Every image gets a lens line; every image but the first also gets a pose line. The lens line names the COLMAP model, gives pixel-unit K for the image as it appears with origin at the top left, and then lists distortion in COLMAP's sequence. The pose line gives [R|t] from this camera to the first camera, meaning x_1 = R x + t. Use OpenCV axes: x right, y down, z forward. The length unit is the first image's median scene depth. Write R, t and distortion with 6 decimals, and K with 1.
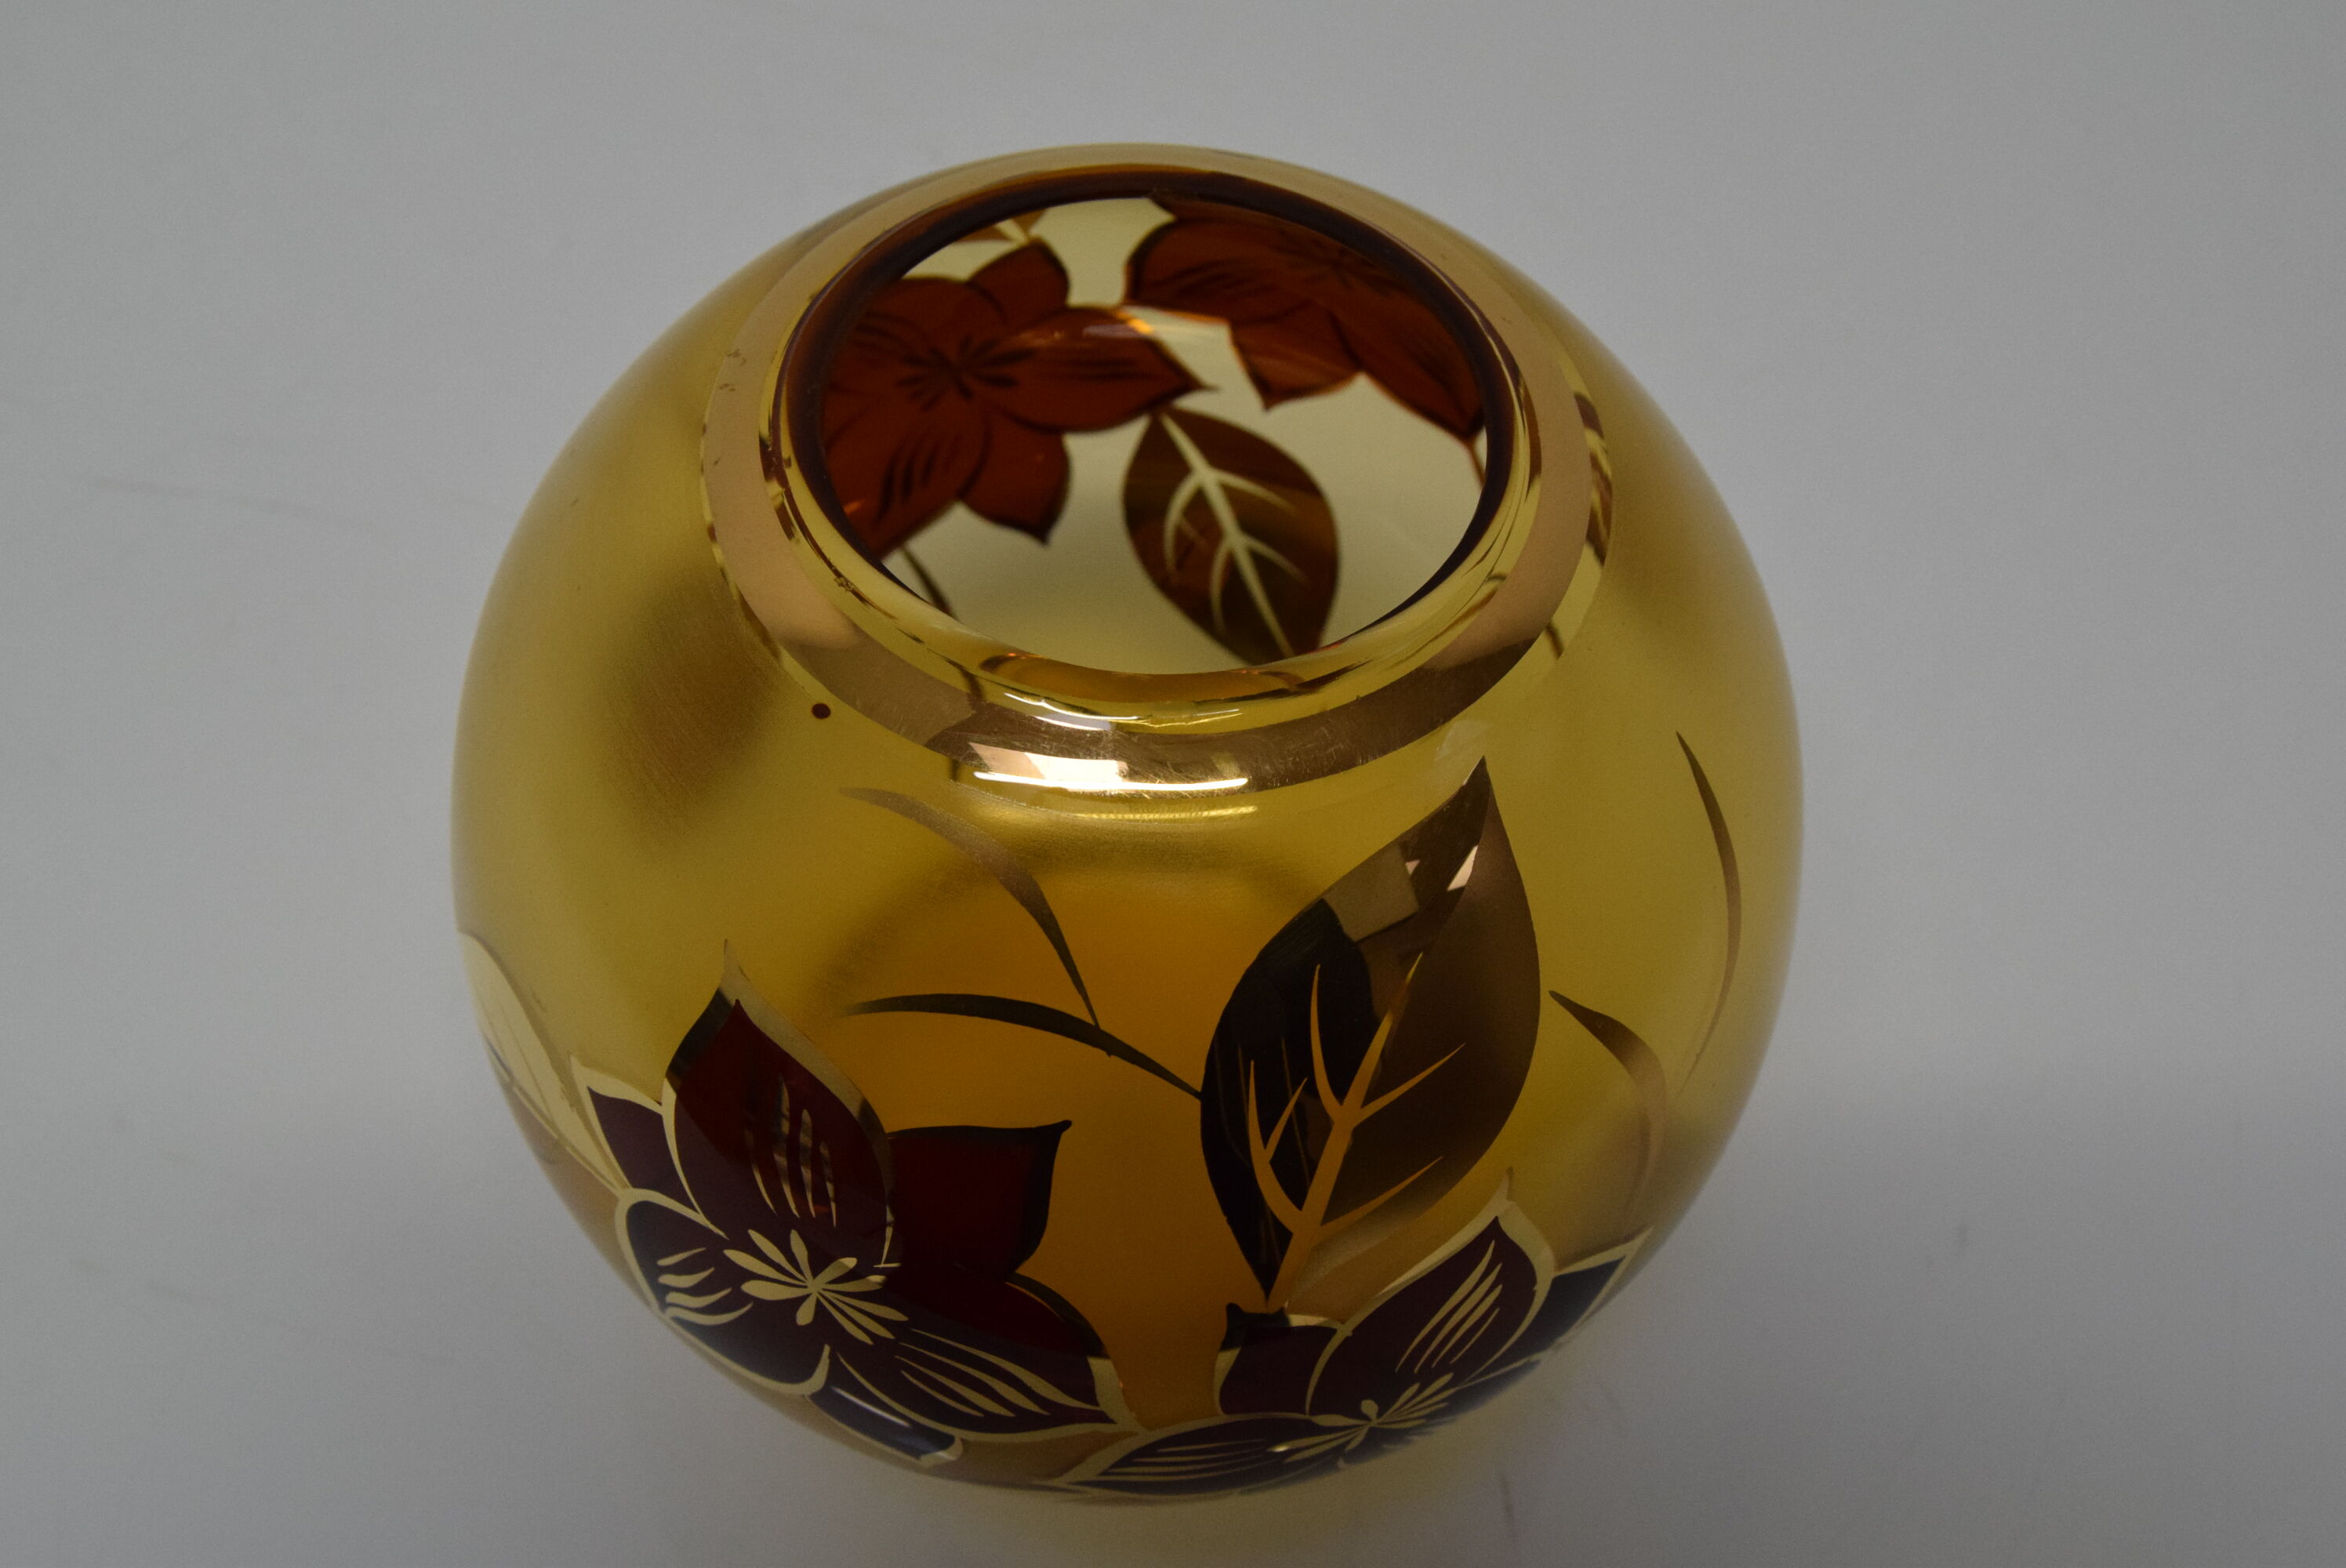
lens RADIAL K [[2506.5, 0, 1173.0], [0, 2506.5, 784.0], [0, 0, 1]] dist [-0.011977, -0.006070]
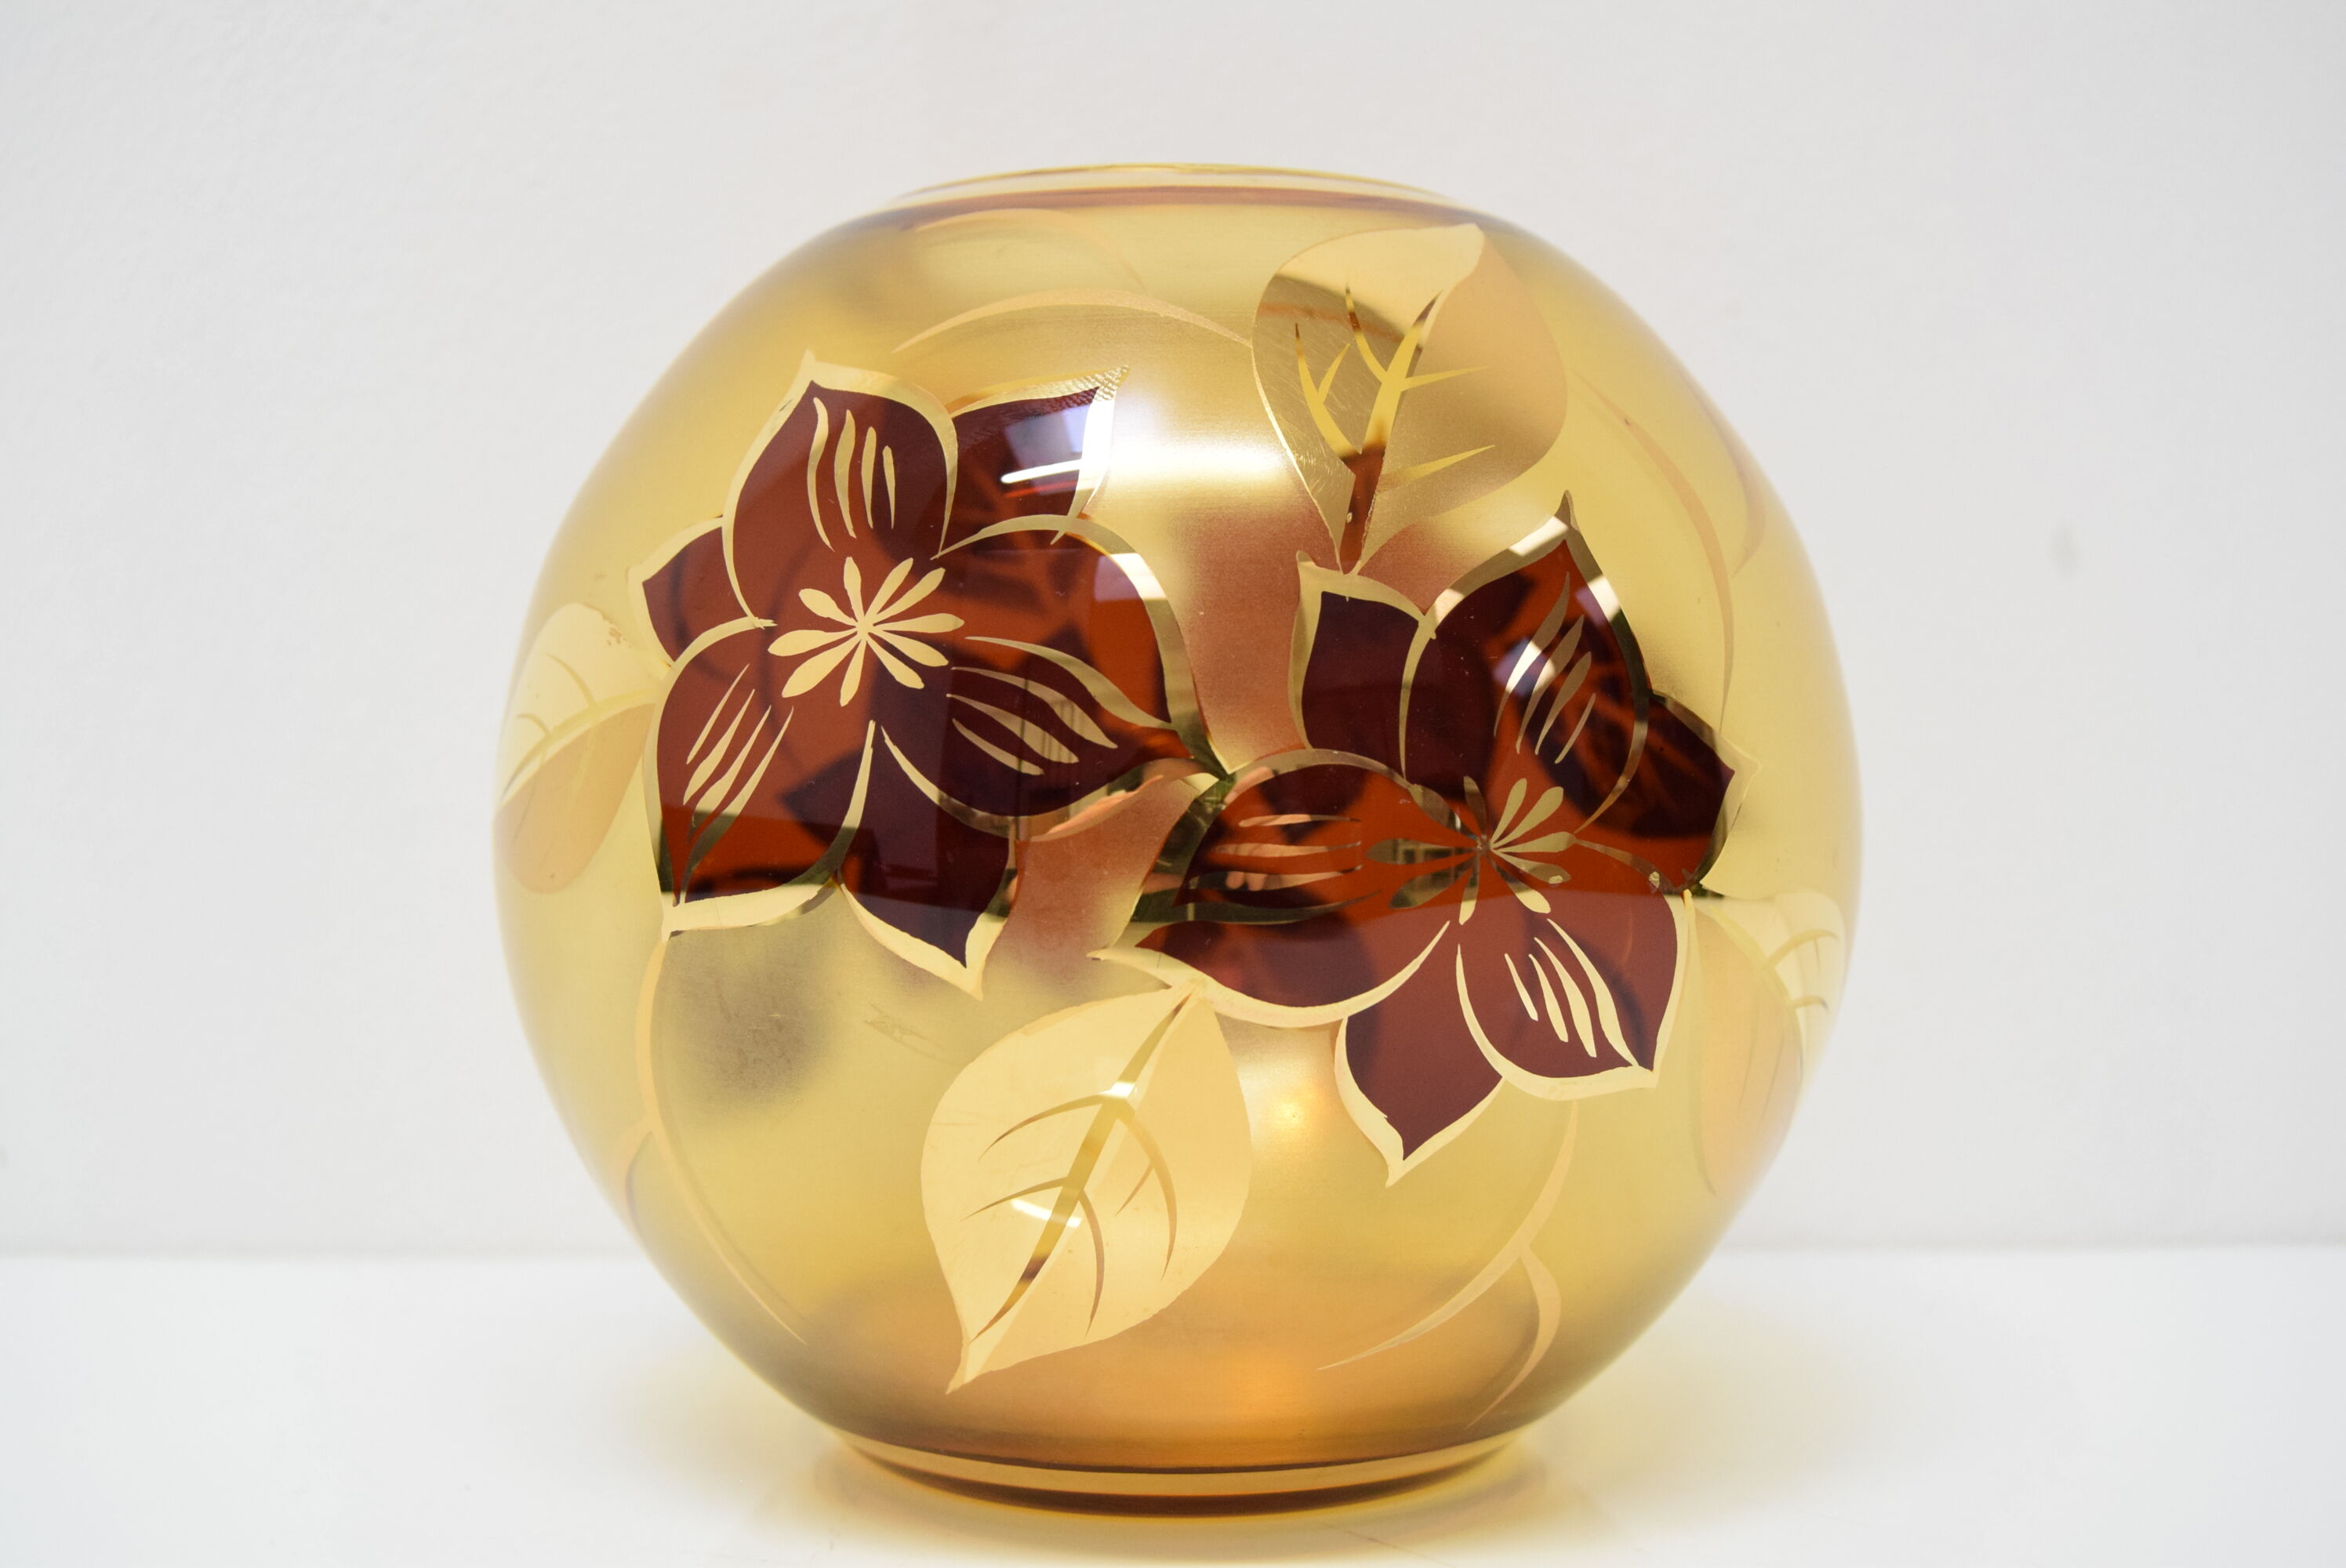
lens RADIAL K [[2654.3, 0, 1173.0], [0, 2654.3, 784.0], [0, 0, 1]] dist [-0.006974, -0.005699]
pose [[0.998545, -0.048731, 0.023097, -0.050057], [0.047273, 0.584893, -0.809732, 1.002989], [0.025949, 0.809646, 0.586345, 0.438138]]
